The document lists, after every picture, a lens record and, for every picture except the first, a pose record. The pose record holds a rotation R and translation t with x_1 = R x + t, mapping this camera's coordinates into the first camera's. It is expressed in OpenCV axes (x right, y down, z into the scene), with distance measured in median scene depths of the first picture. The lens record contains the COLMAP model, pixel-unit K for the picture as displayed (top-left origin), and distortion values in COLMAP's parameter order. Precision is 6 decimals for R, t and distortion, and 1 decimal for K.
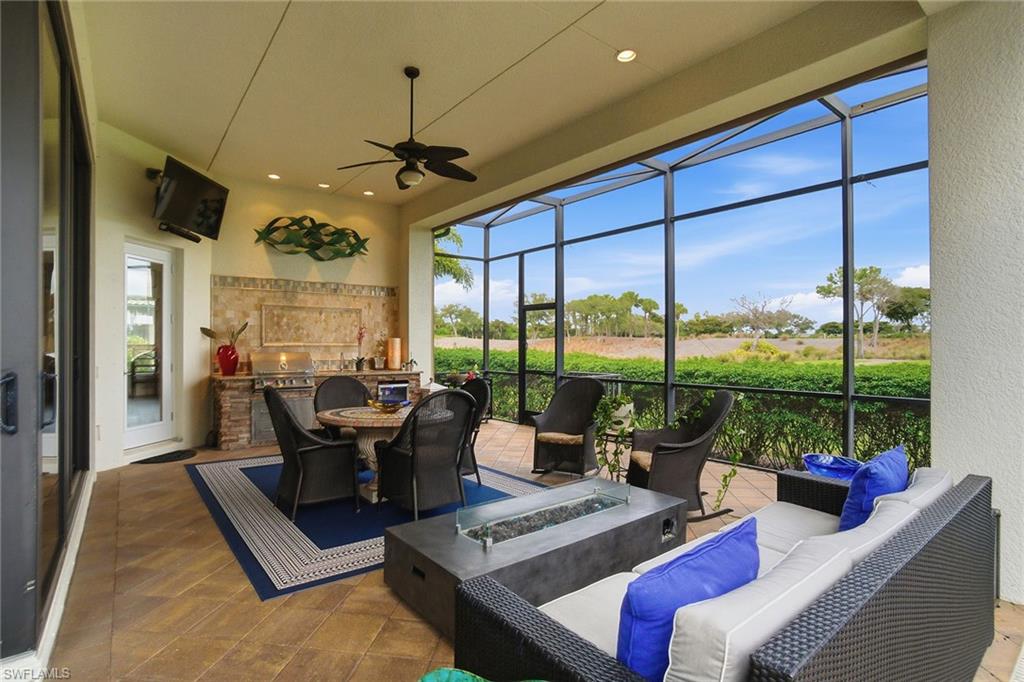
lens RADIAL K [[514.4, 0, 521.4], [0, 514.4, 344.9], [0, 0, 1]] dist [-0.023561, -0.000256]
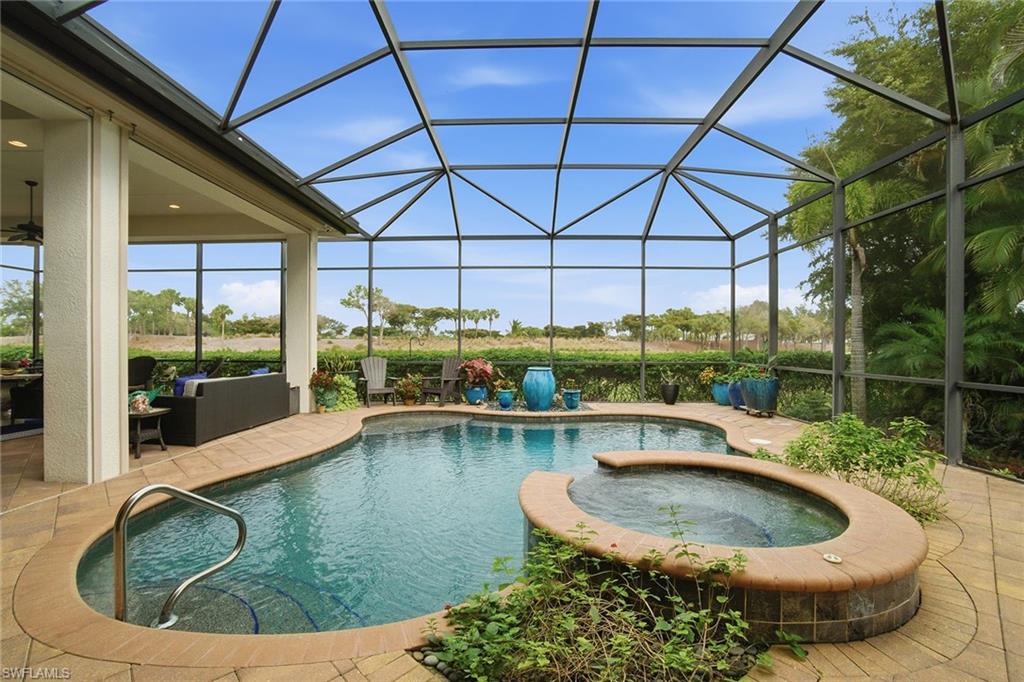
lens RADIAL K [[473.1, 0, 508.4], [0, 473.1, 344.5], [0, 0, 1]] dist [-0.039400, 0.013559]
pose [[0.668376, 0.004539, 0.743810, -0.018445], [-0.004290, 0.999988, -0.002246, 0.001560], [-0.743812, -0.001690, 0.668387, -0.082367]]
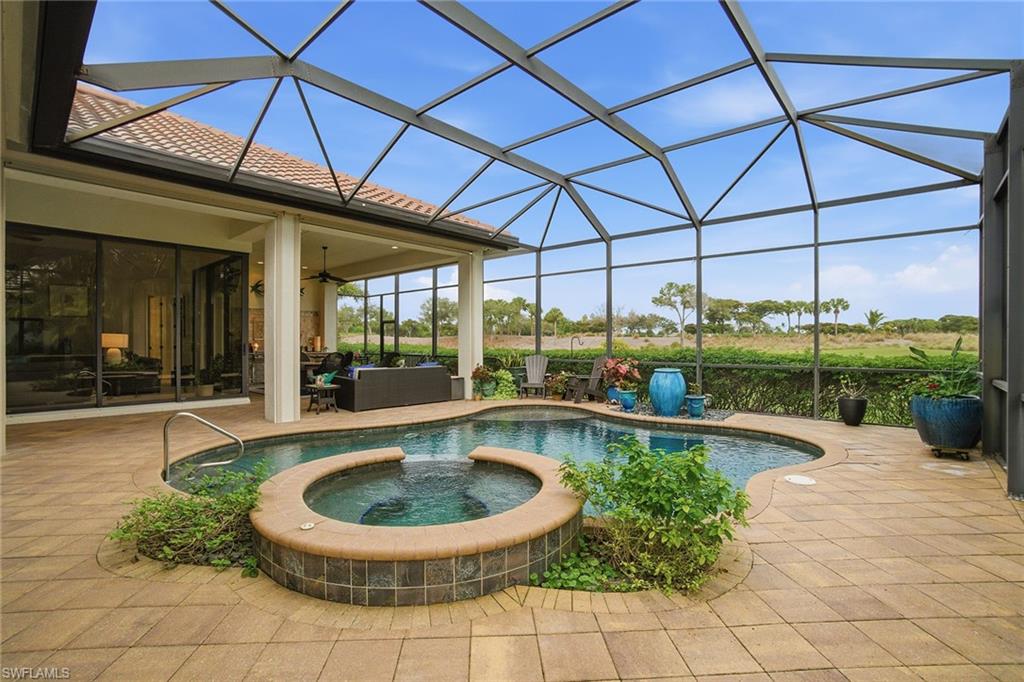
lens RADIAL K [[473.1, 0, 497.7], [0, 473.1, 340.7], [0, 0, 1]] dist [-0.039400, 0.013559]
pose [[0.992085, 0.003862, 0.125510, 0.028225], [-0.003570, 0.999990, -0.002555, 0.000732], [-0.125518, 0.002087, 0.992089, -0.116428]]
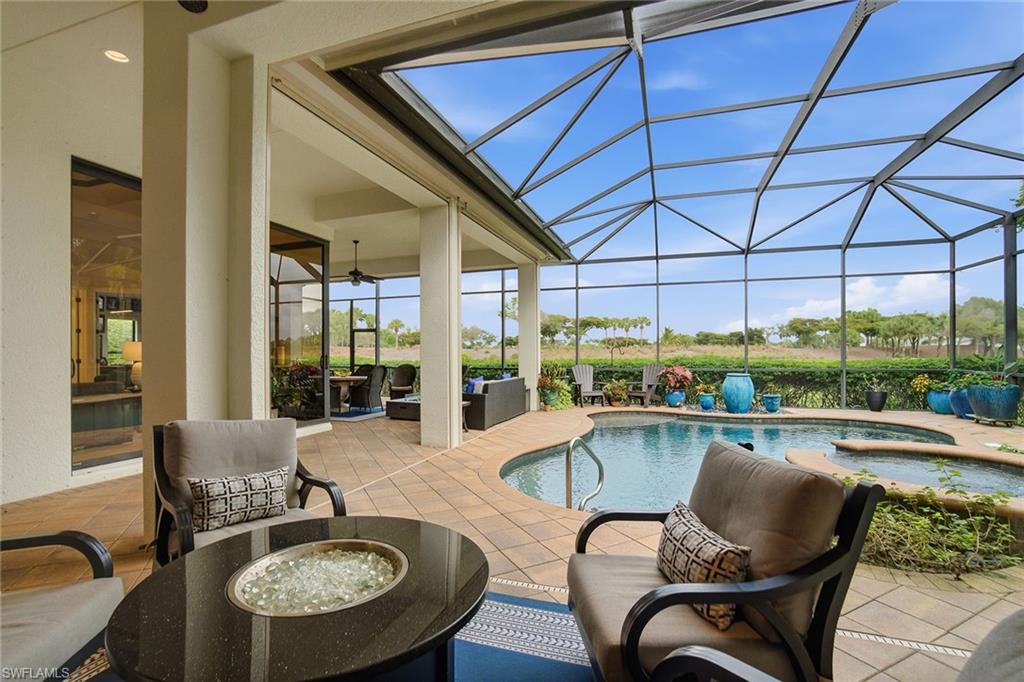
lens RADIAL K [[473.1, 0, 504.9], [0, 473.1, 348.6], [0, 0, 1]] dist [-0.039400, 0.013559]
pose [[0.858494, 0.003700, 0.512810, -0.048707], [0.002639, 0.999929, -0.011632, 0.001490], [-0.512816, 0.011339, 0.858424, -0.086200]]
